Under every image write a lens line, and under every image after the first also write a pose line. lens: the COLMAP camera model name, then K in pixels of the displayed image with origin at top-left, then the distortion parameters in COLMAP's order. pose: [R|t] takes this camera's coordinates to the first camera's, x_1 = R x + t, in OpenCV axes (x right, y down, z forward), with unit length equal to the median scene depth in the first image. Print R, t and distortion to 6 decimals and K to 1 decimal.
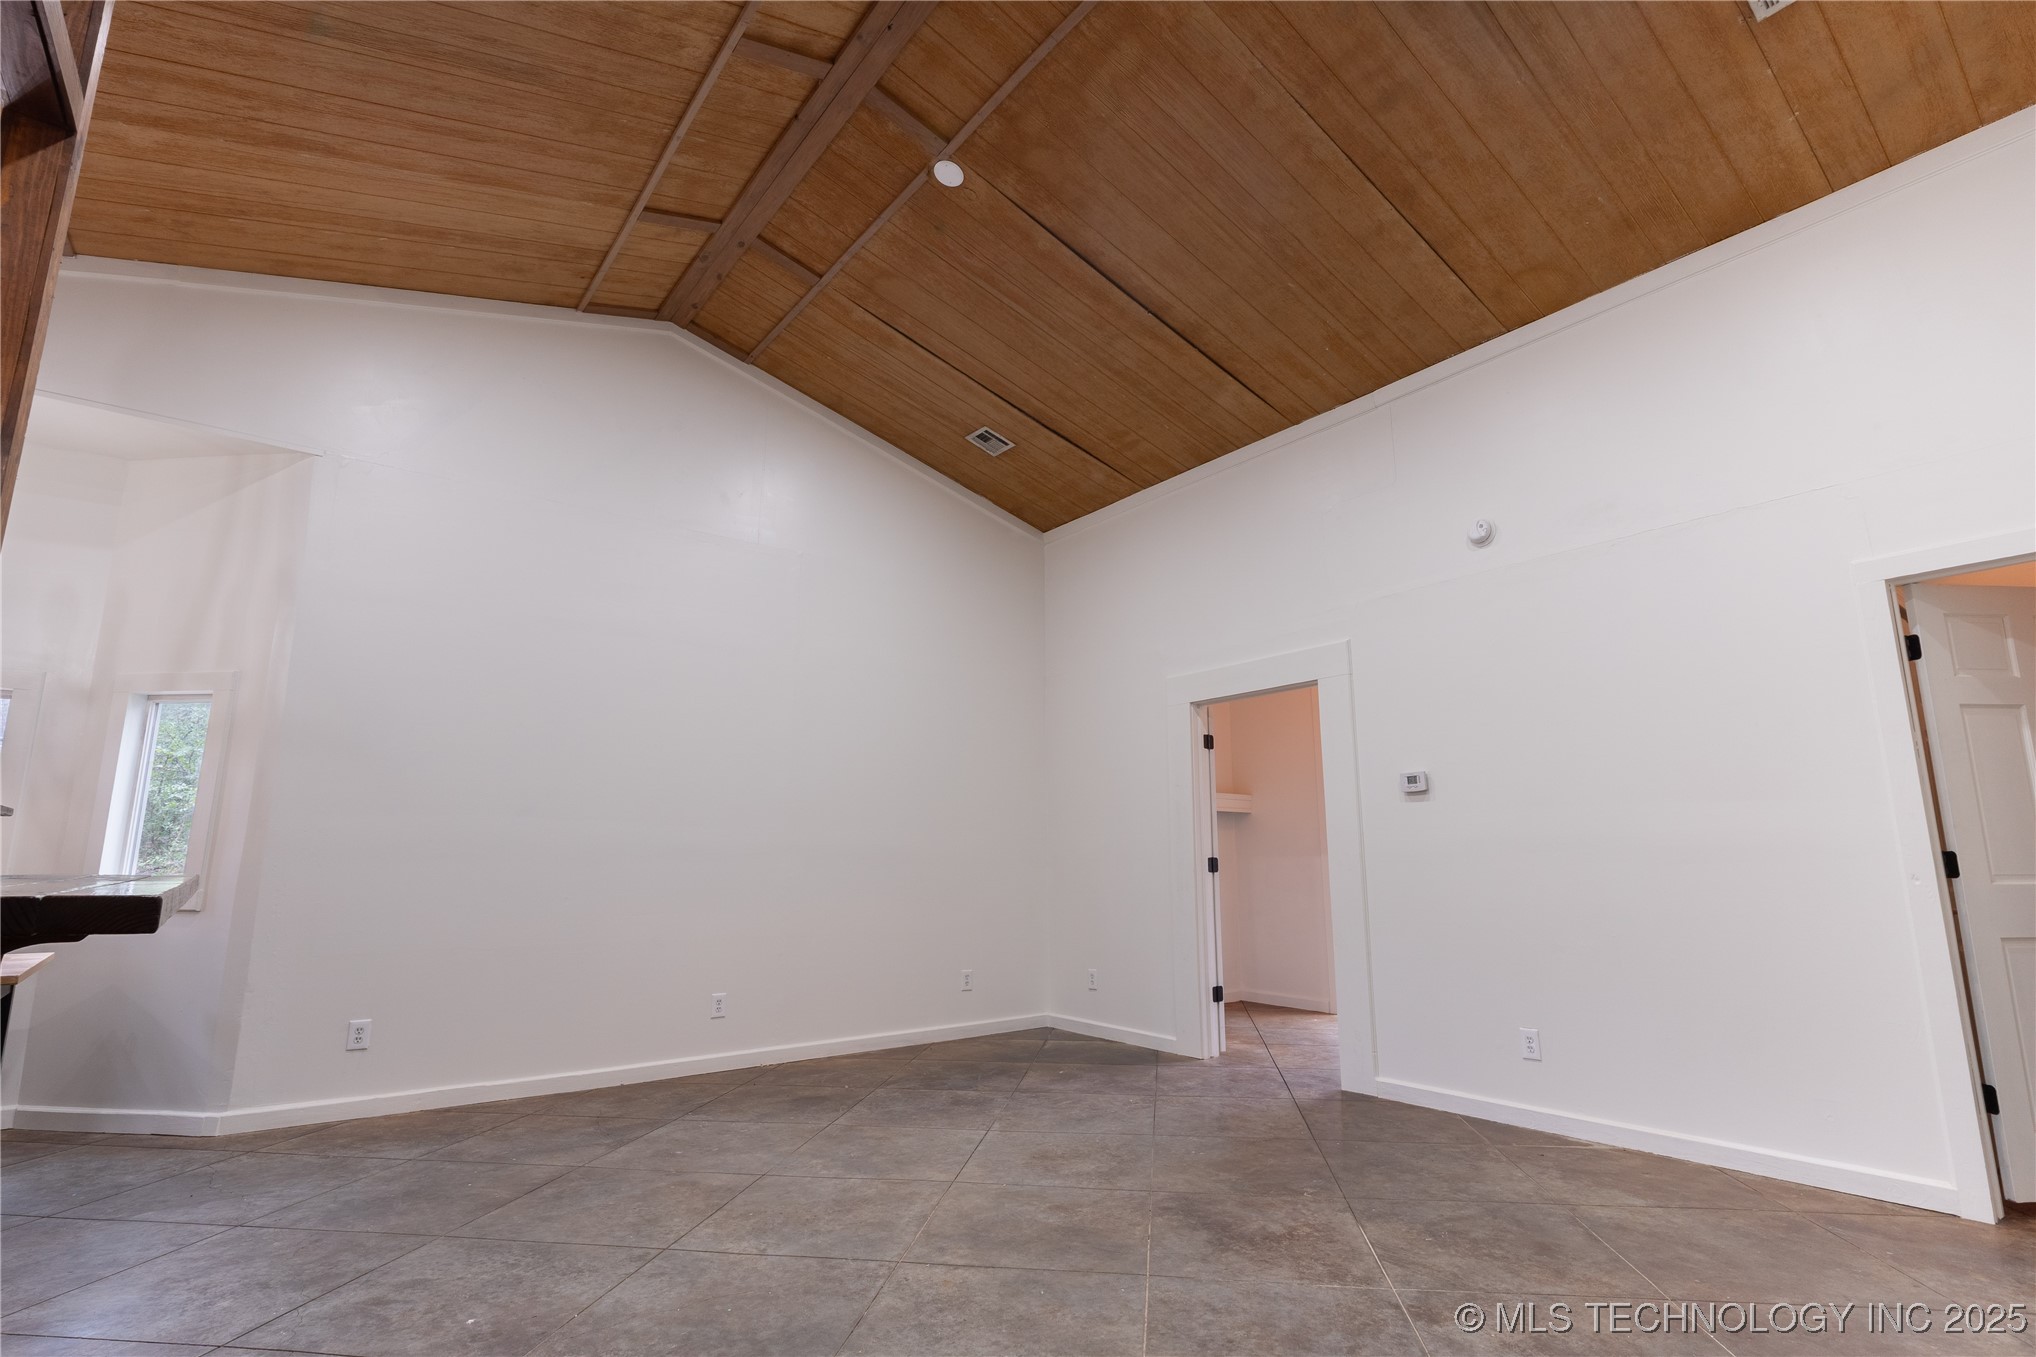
lens RADIAL K [[944.0, 0, 1020.6], [0, 944.0, 690.1], [0, 0, 1]] dist [-0.003010, -0.000270]
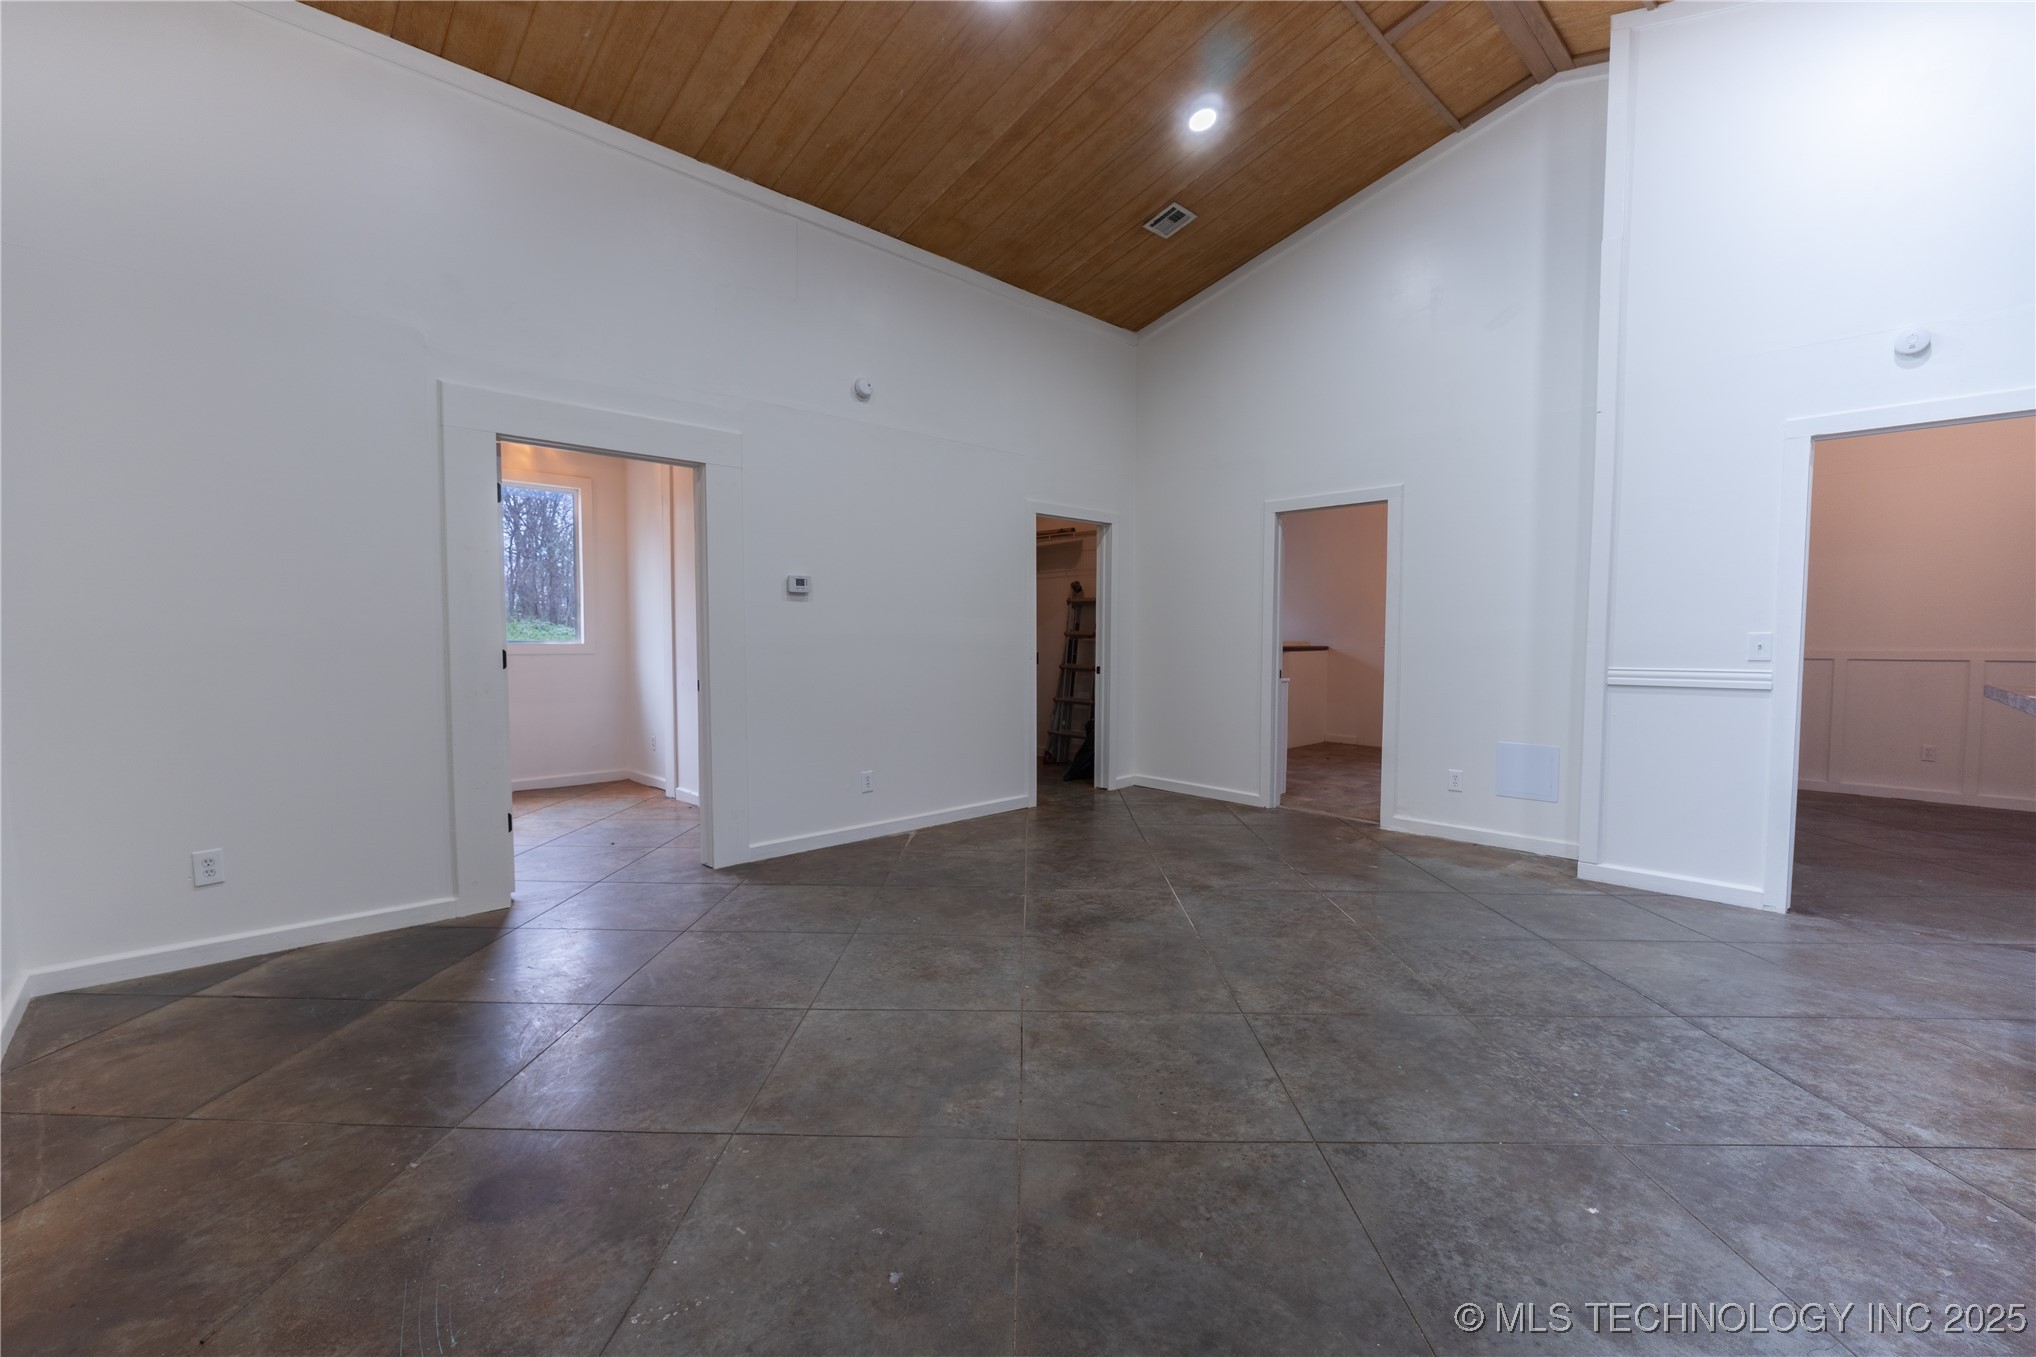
lens RADIAL K [[845.4, 0, 1015.6], [0, 845.4, 682.0], [0, 0, 1]] dist [-0.005300, -0.000510]
pose [[-0.106591, -0.051199, 0.992984, -0.907351], [-0.181713, 0.982857, 0.031171, 0.193337], [-0.977558, -0.177116, -0.114067, 1.210831]]
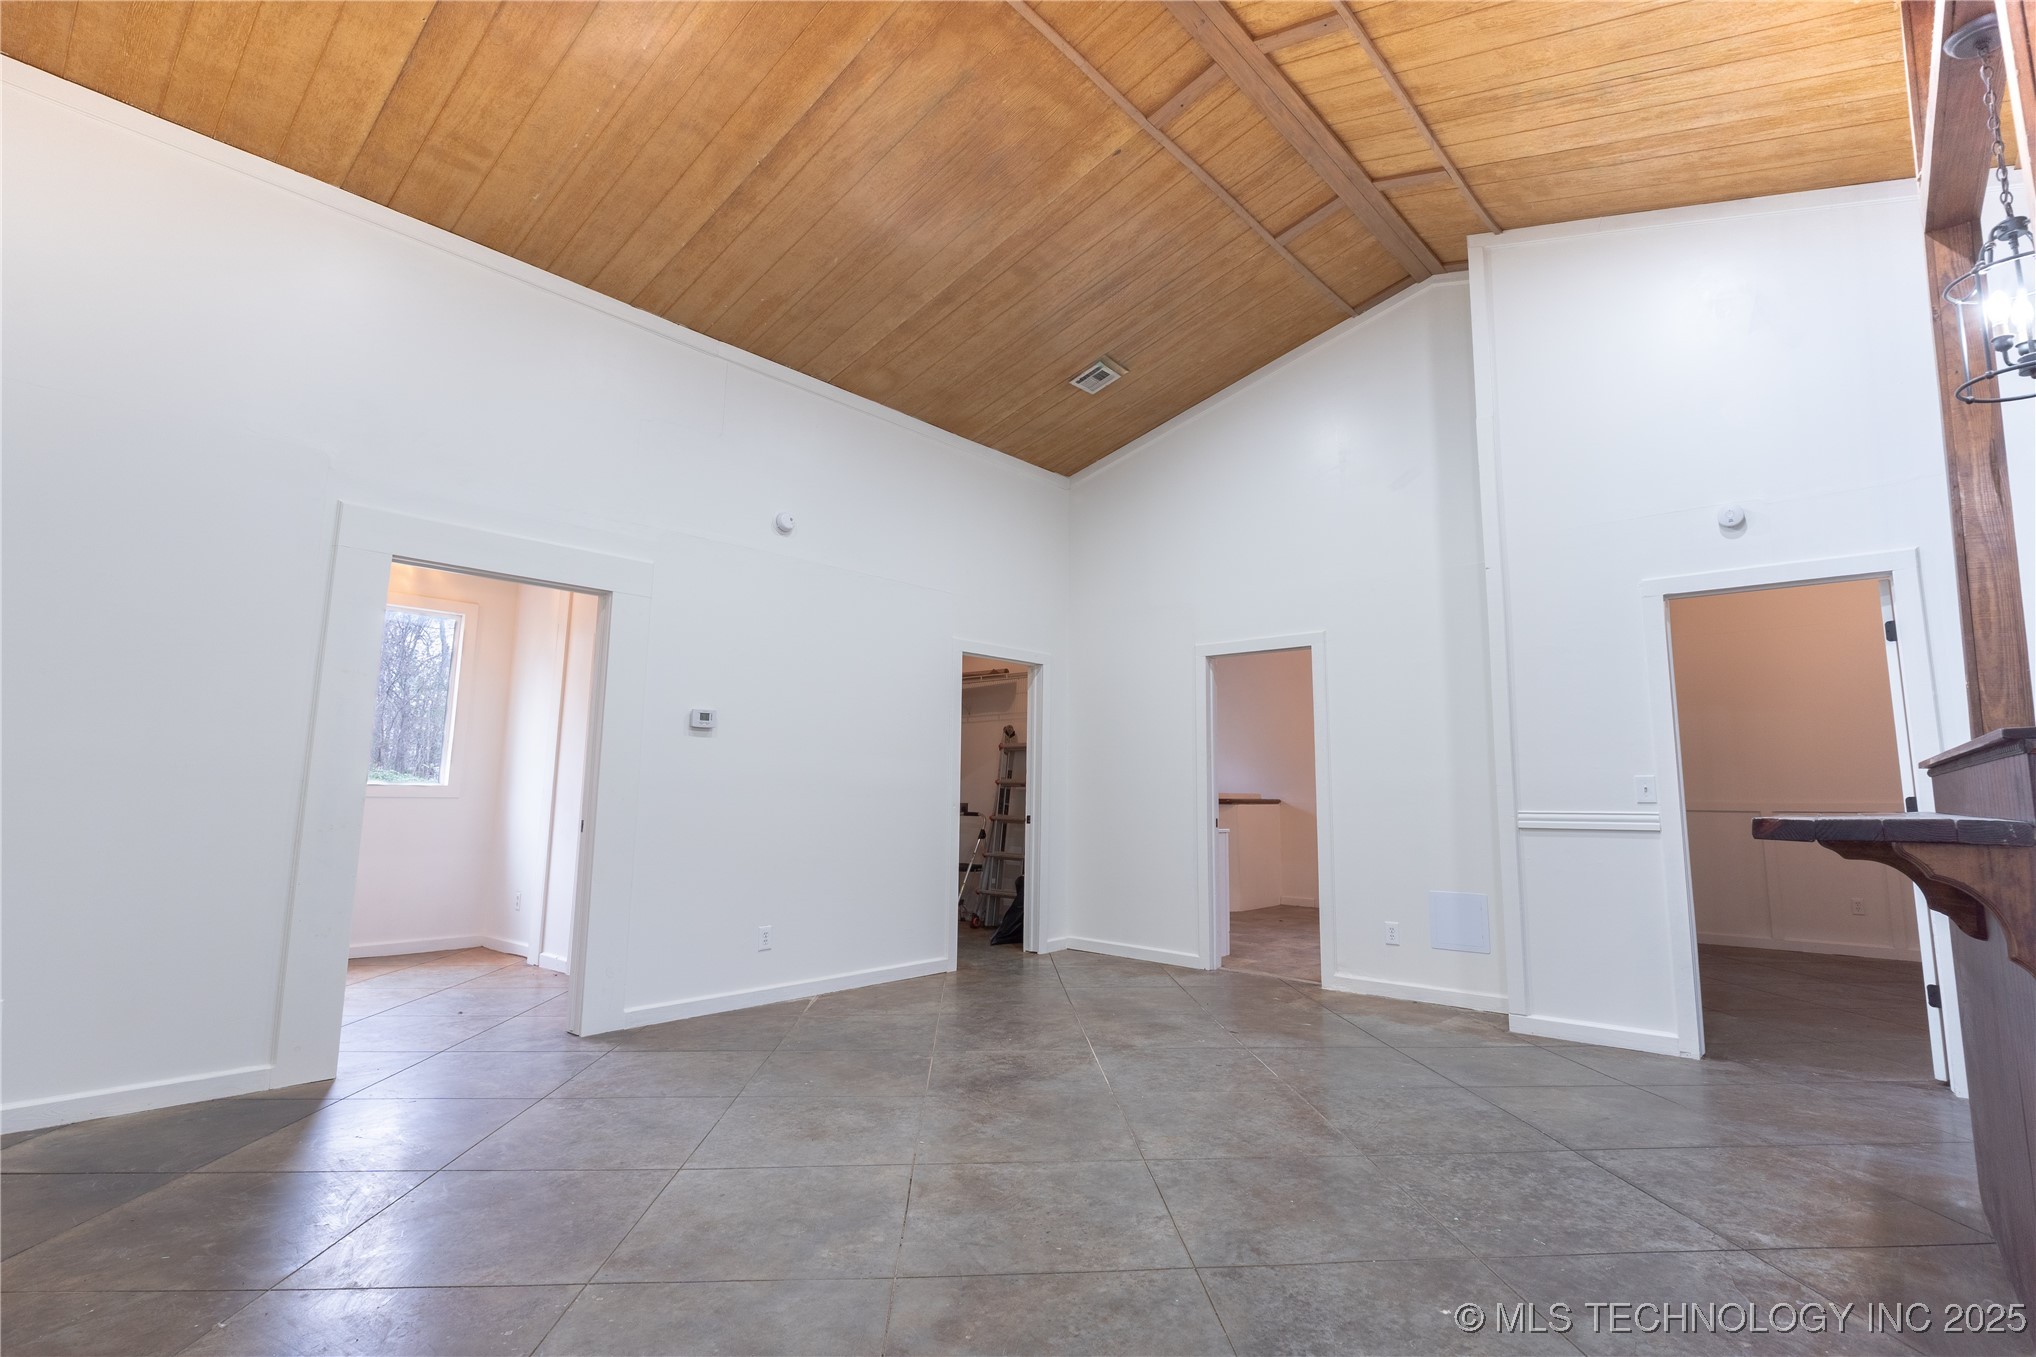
lens RADIAL K [[965.5, 0, 1051.3], [0, 965.5, 656.2], [0, 0, 1]] dist [-0.006014, -0.000186]
pose [[-0.201354, 0.142223, 0.969138, -1.059664], [-0.186760, 0.965678, -0.180518, 0.220341], [-0.961550, -0.217344, -0.167881, 1.180749]]
